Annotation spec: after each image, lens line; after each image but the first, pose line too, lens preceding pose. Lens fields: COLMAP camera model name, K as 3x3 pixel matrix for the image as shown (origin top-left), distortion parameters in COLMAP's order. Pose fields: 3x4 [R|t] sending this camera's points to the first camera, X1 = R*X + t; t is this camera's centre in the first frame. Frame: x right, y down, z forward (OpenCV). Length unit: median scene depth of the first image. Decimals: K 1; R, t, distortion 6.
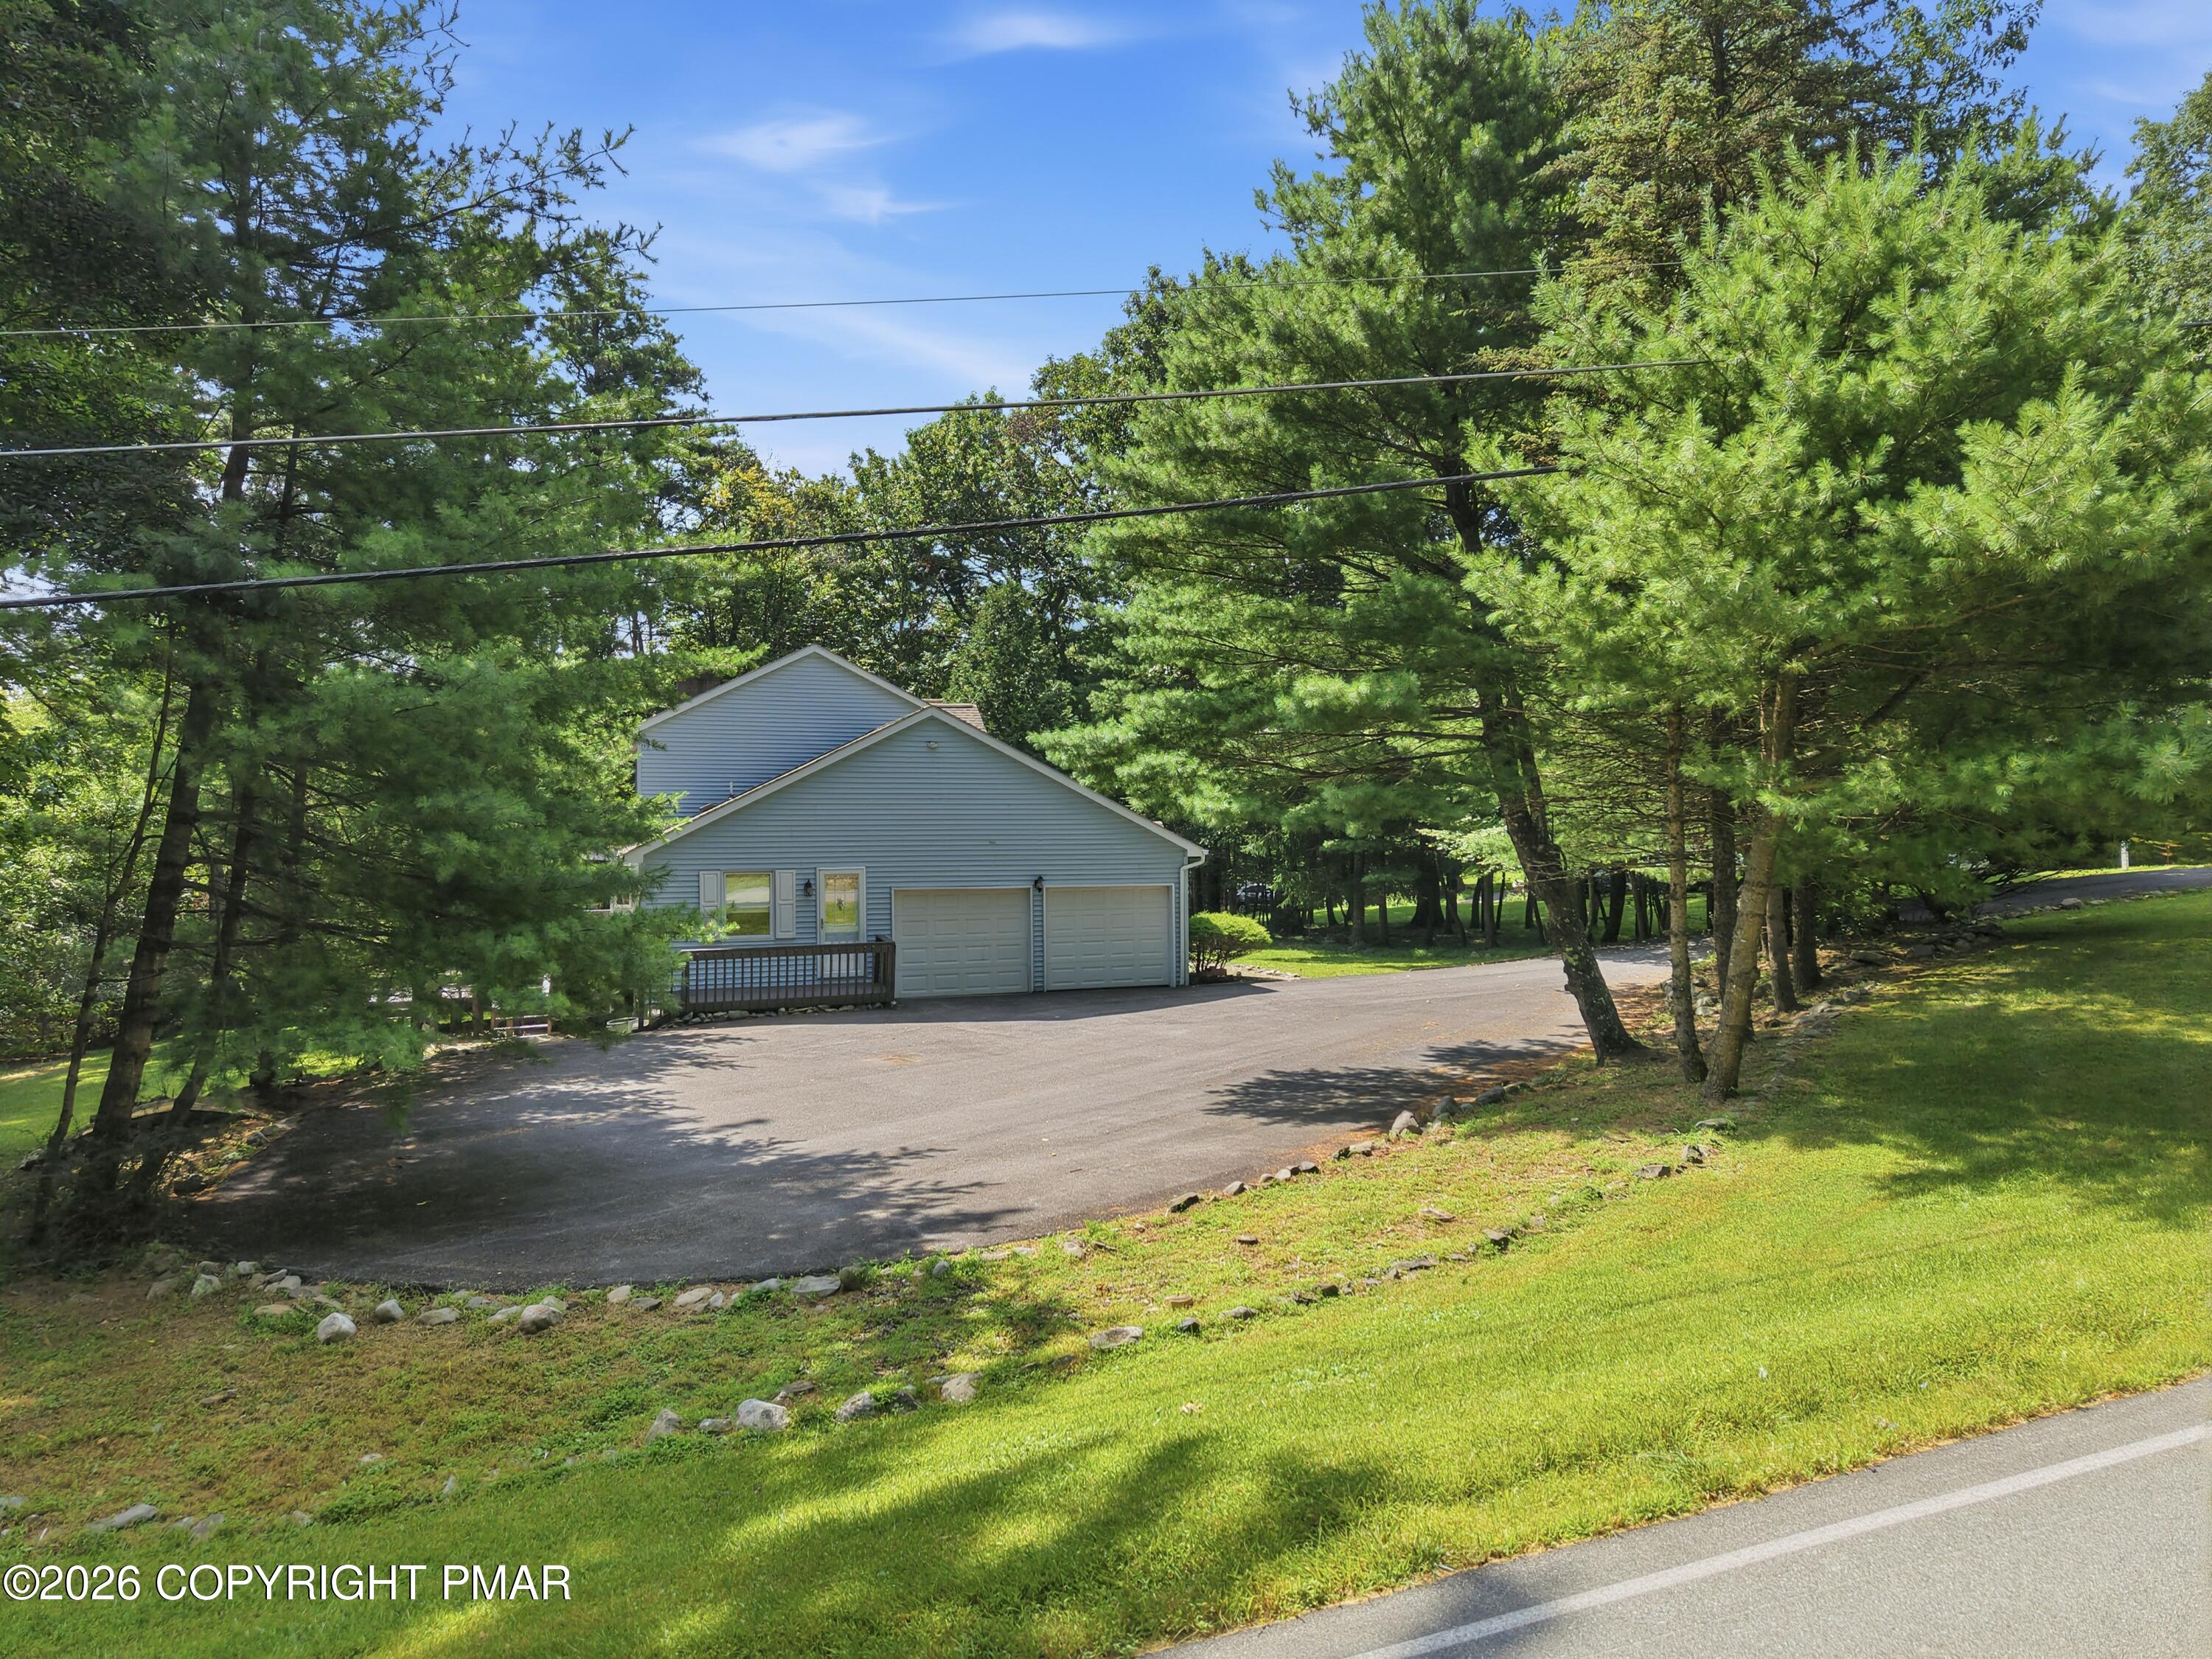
lens RADIAL K [[1470.2, 0, 1107.4], [0, 1470.2, 832.0], [0, 0, 1]] dist [0.035468, -0.037027]
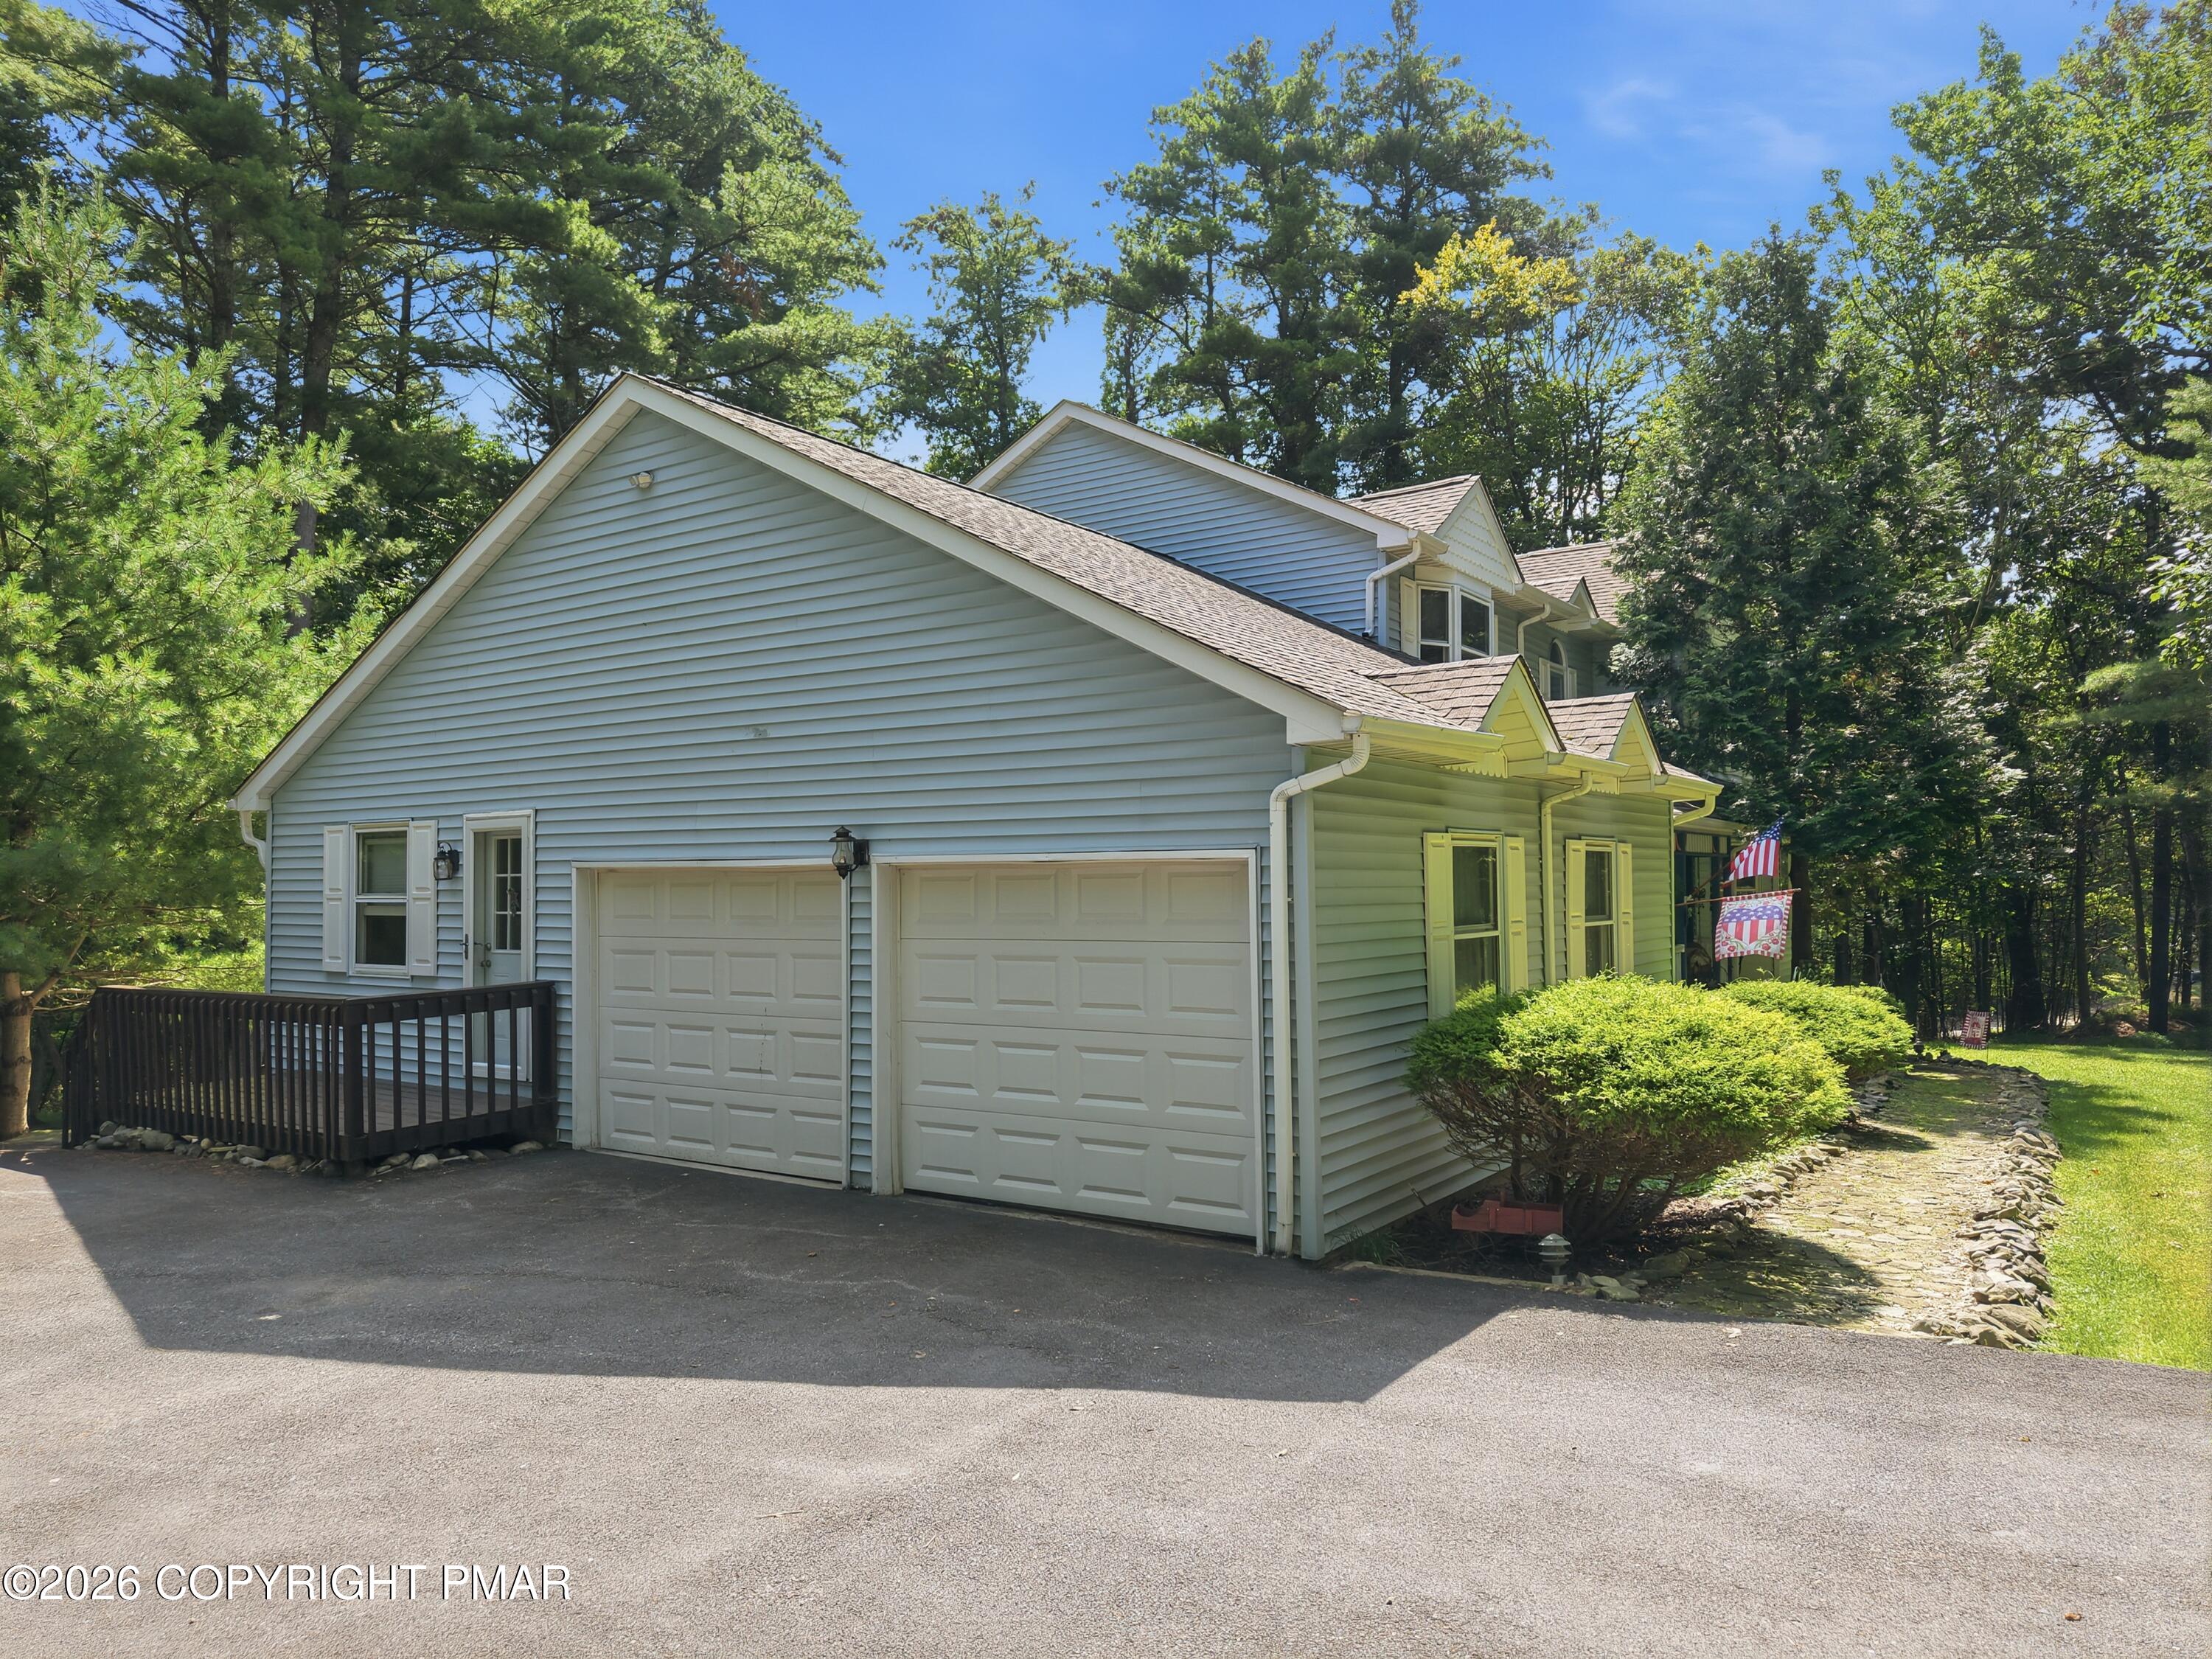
lens RADIAL K [[1470.2, 0, 1105.5], [0, 1470.2, 840.4], [0, 0, 1]] dist [0.035468, -0.037027]
pose [[0.619986, -0.013421, -0.784498, 0.242484], [0.001188, 0.999869, -0.016167, 0.037775], [0.784612, 0.009092, 0.619920, 0.840811]]
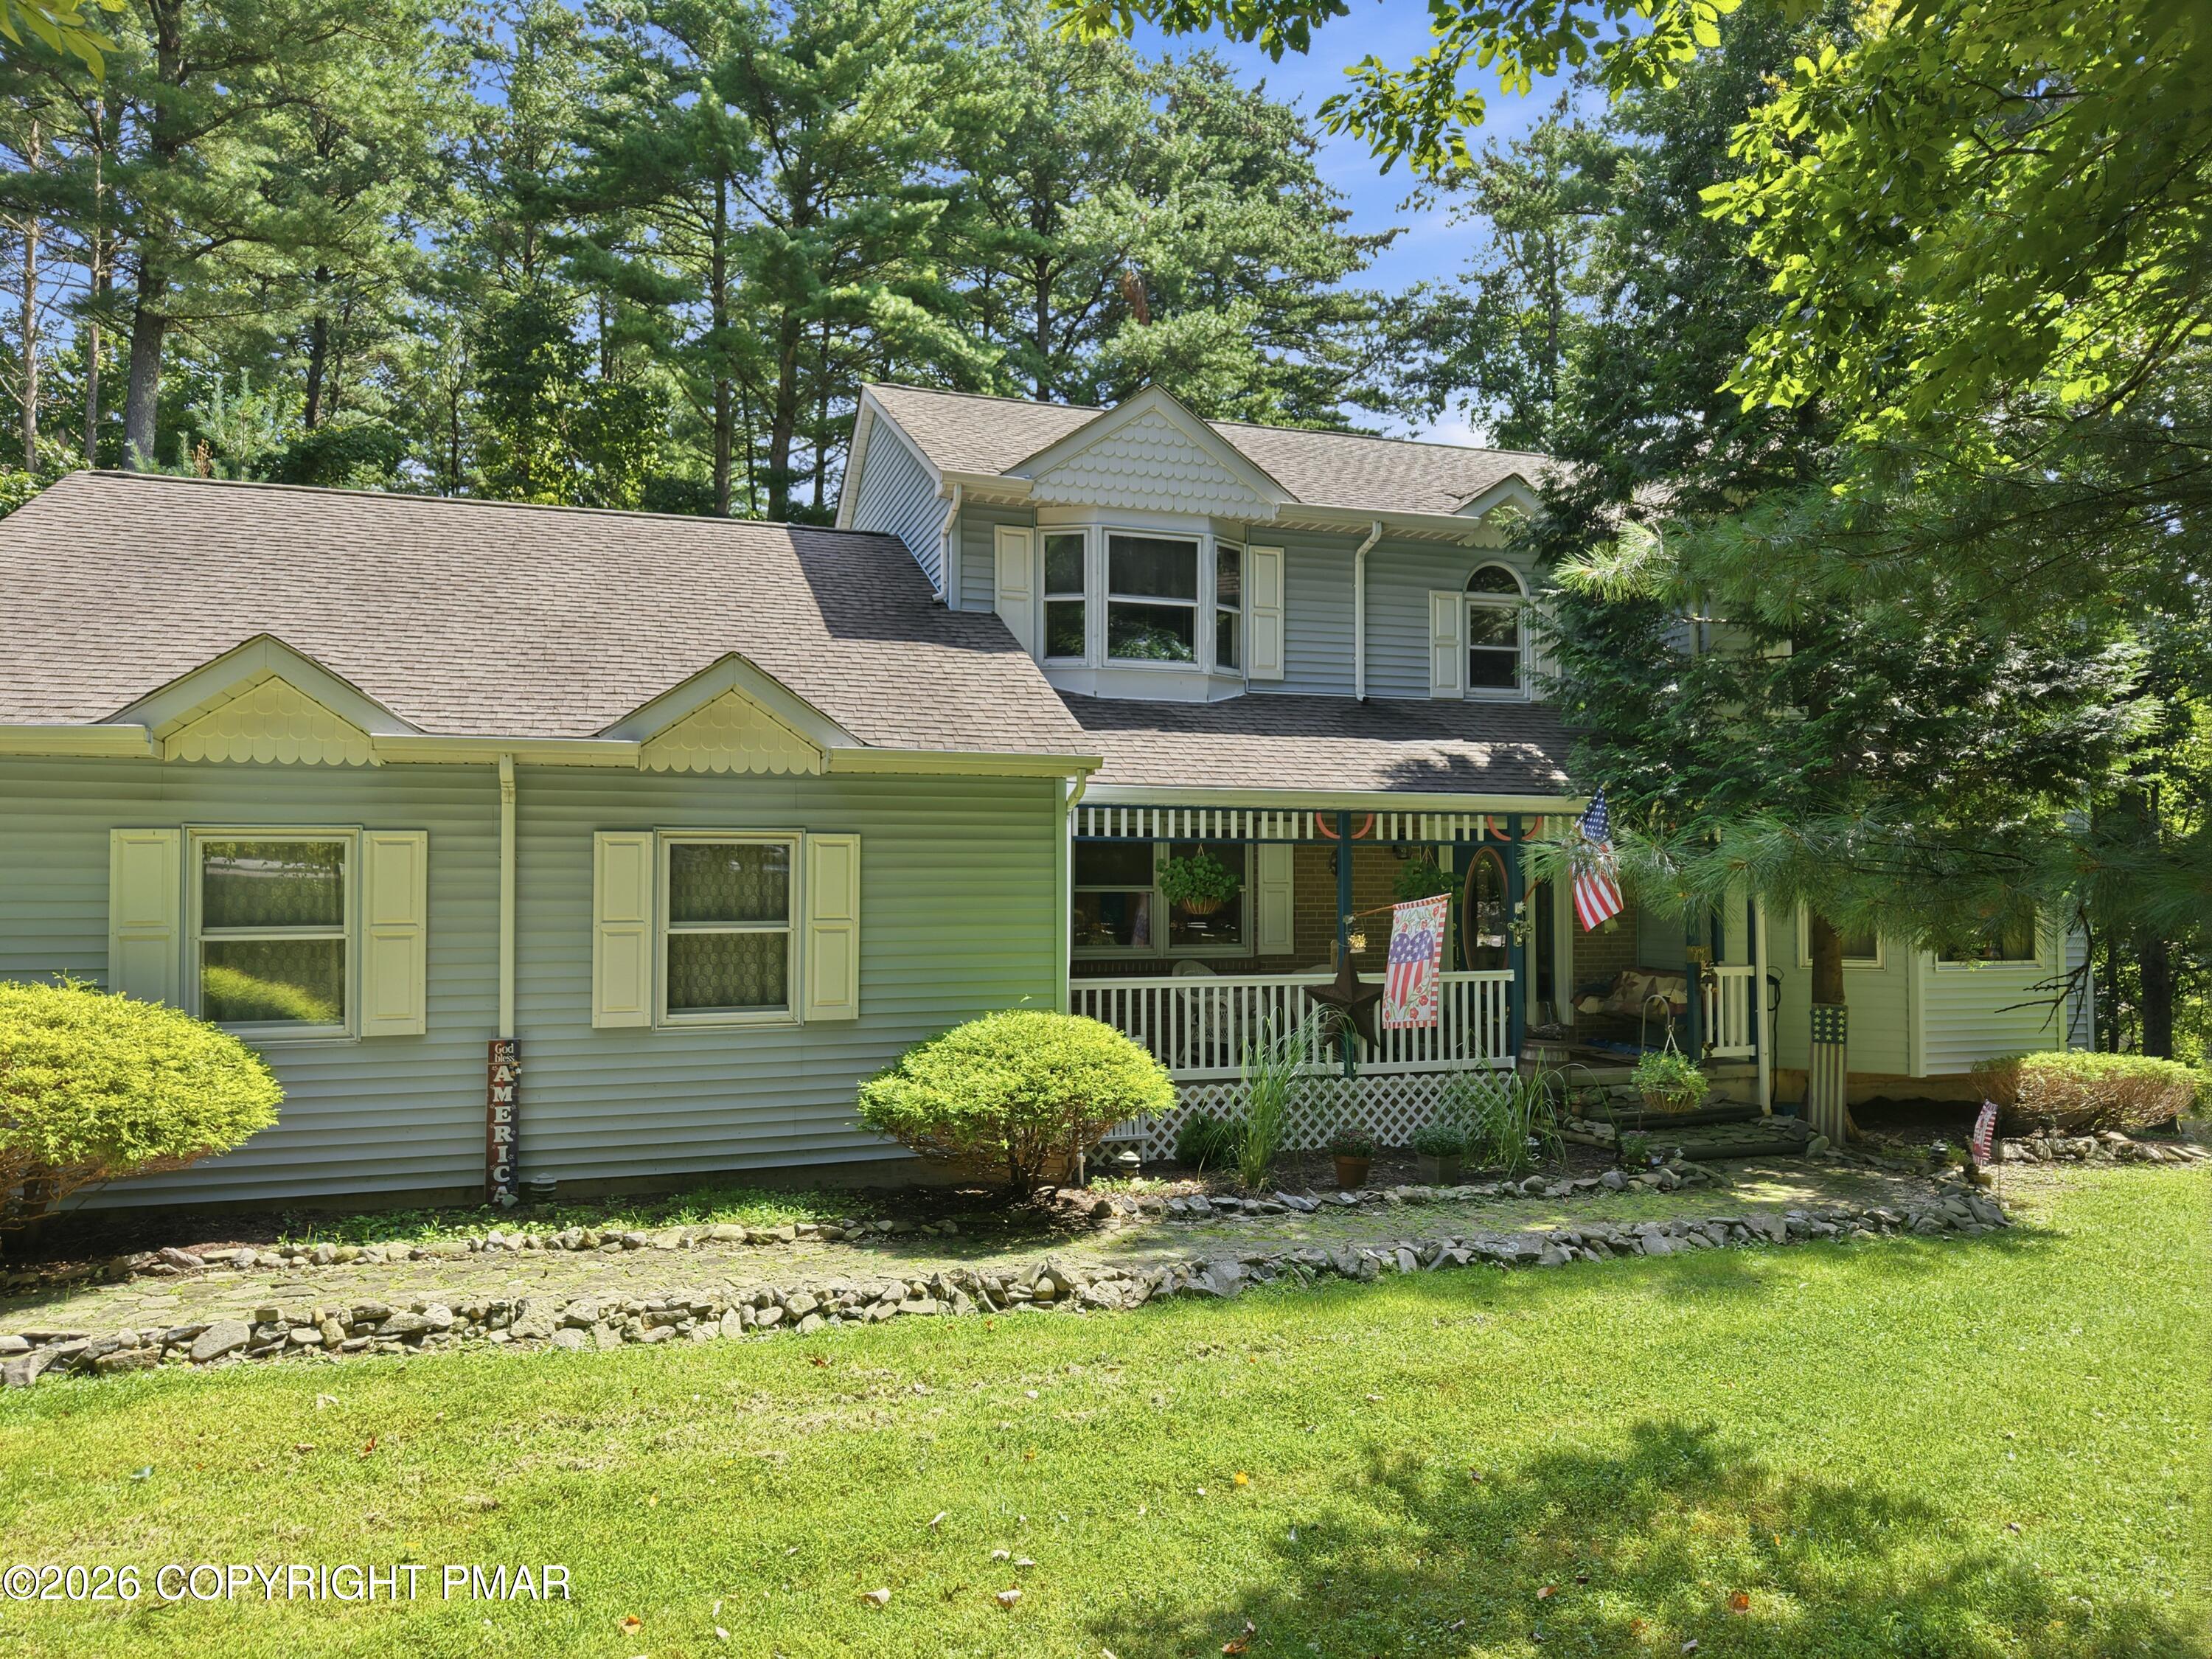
lens RADIAL K [[1470.2, 0, 1102.0], [0, 1470.2, 846.7], [0, 0, 1]] dist [0.035468, -0.037027]
pose [[0.008100, -0.015258, -0.999851, 0.350723], [0.005374, 0.999870, -0.015215, 0.040503], [0.999953, -0.005250, 0.008181, 1.304125]]
